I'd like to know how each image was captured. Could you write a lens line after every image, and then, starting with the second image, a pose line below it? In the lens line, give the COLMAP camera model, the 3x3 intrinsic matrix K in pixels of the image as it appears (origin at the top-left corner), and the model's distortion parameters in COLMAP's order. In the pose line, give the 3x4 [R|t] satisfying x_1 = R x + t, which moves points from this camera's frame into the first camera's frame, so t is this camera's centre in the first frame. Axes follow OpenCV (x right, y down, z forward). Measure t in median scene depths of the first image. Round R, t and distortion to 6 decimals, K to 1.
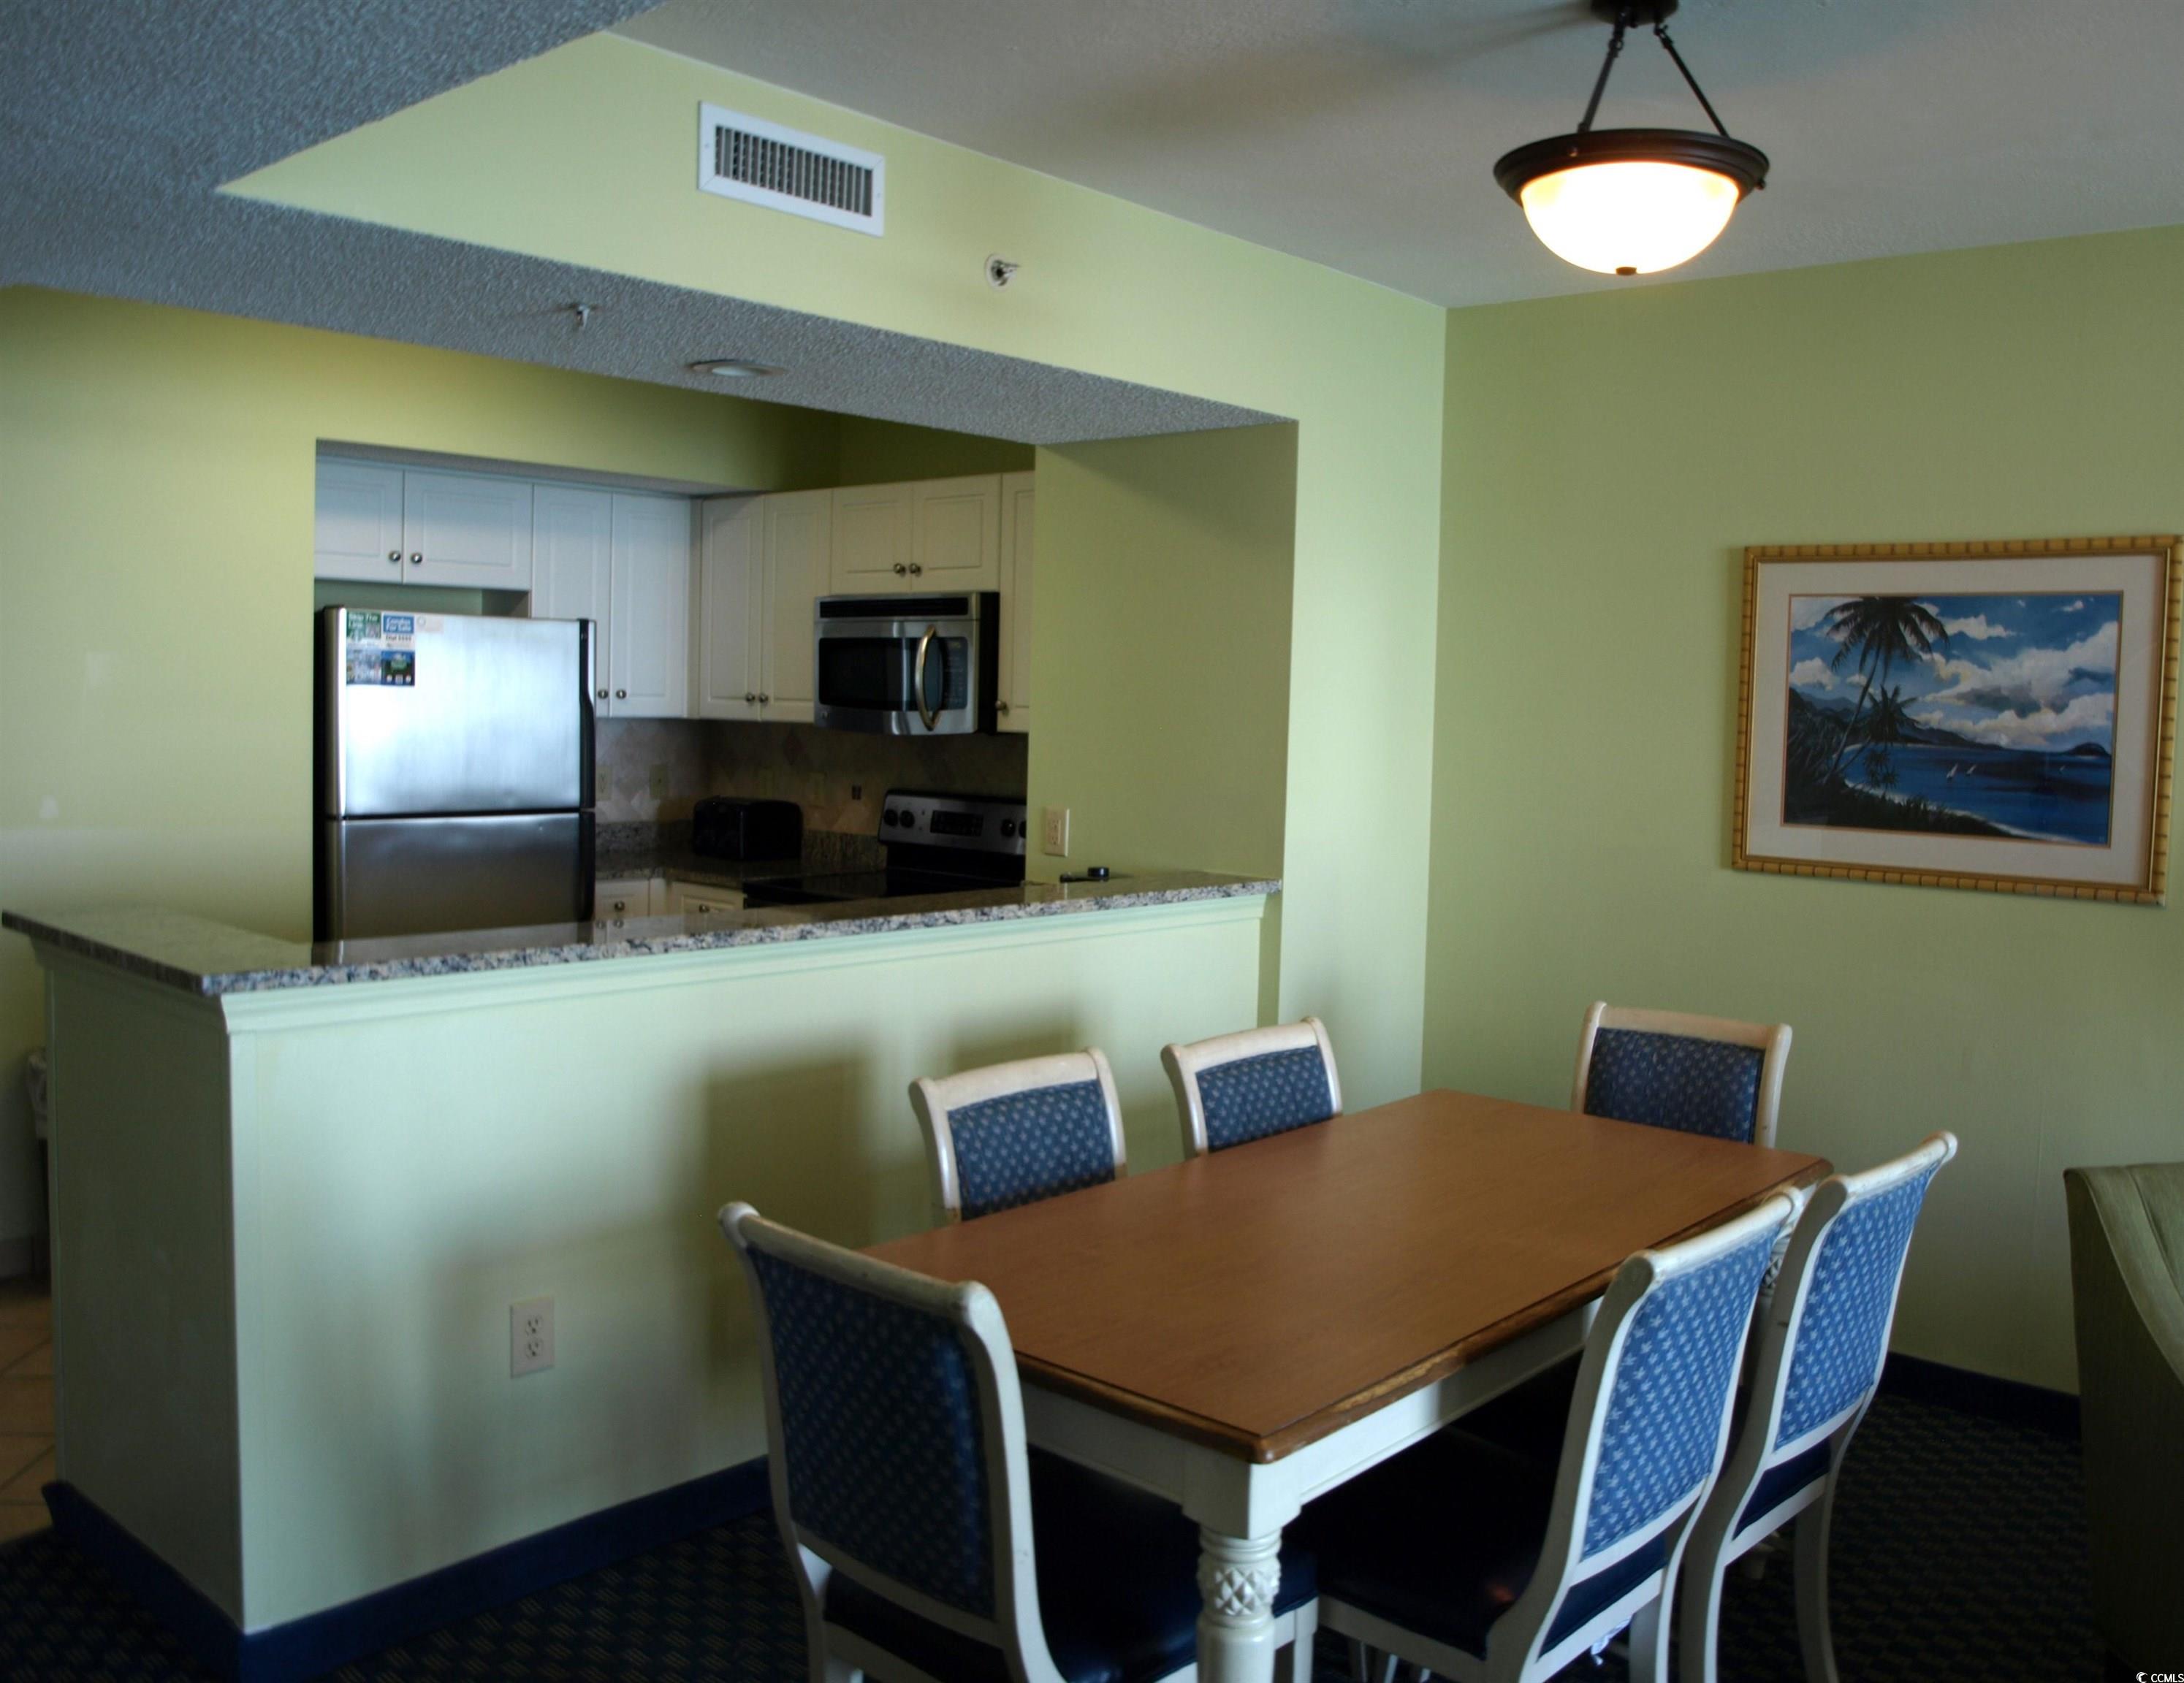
lens RADIAL K [[1800.0, 0, 1092.0], [0, 1800.0, 841.5], [0, 0, 1]] dist [-0.016842, -0.004132]
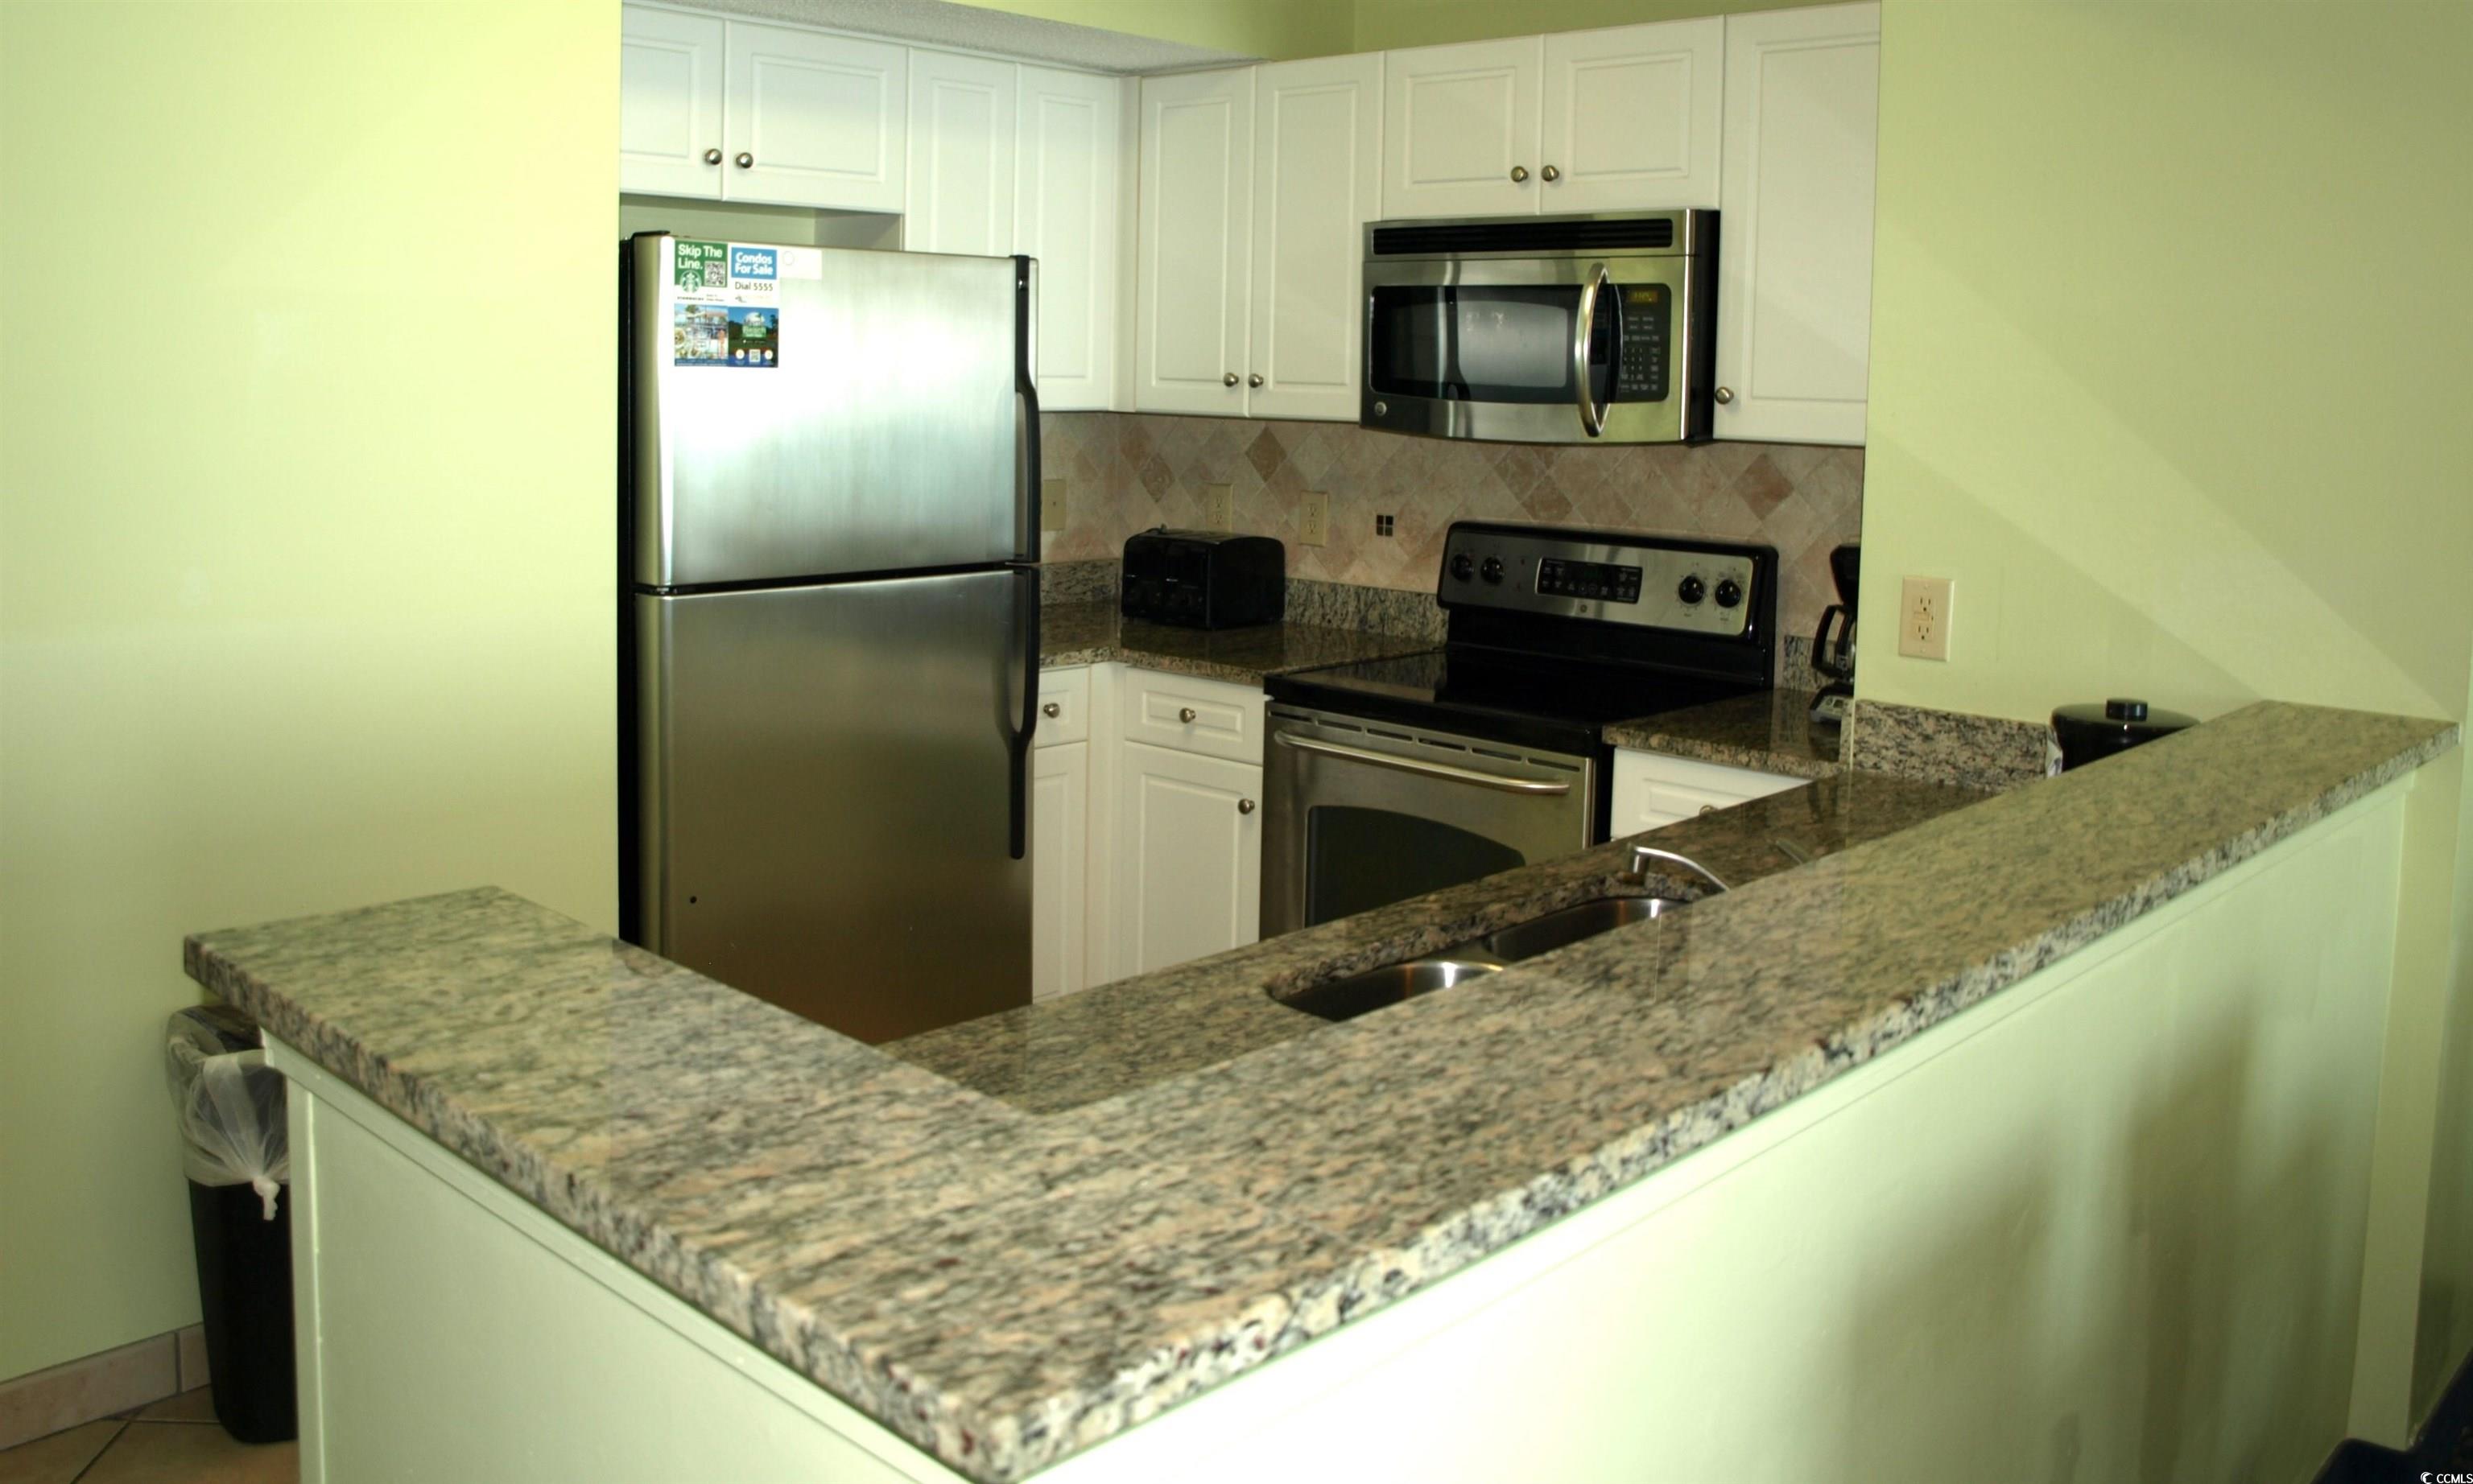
lens RADIAL K [[1994.4, 0, 1238.9], [0, 1994.4, 583.1], [0, 0, 1]] dist [-0.046170, 0.001179]
pose [[0.999990, -0.003790, -0.002396, -0.215190], [0.003857, 0.999593, 0.028280, -0.031731], [0.002288, -0.028289, 0.999597, 0.325644]]
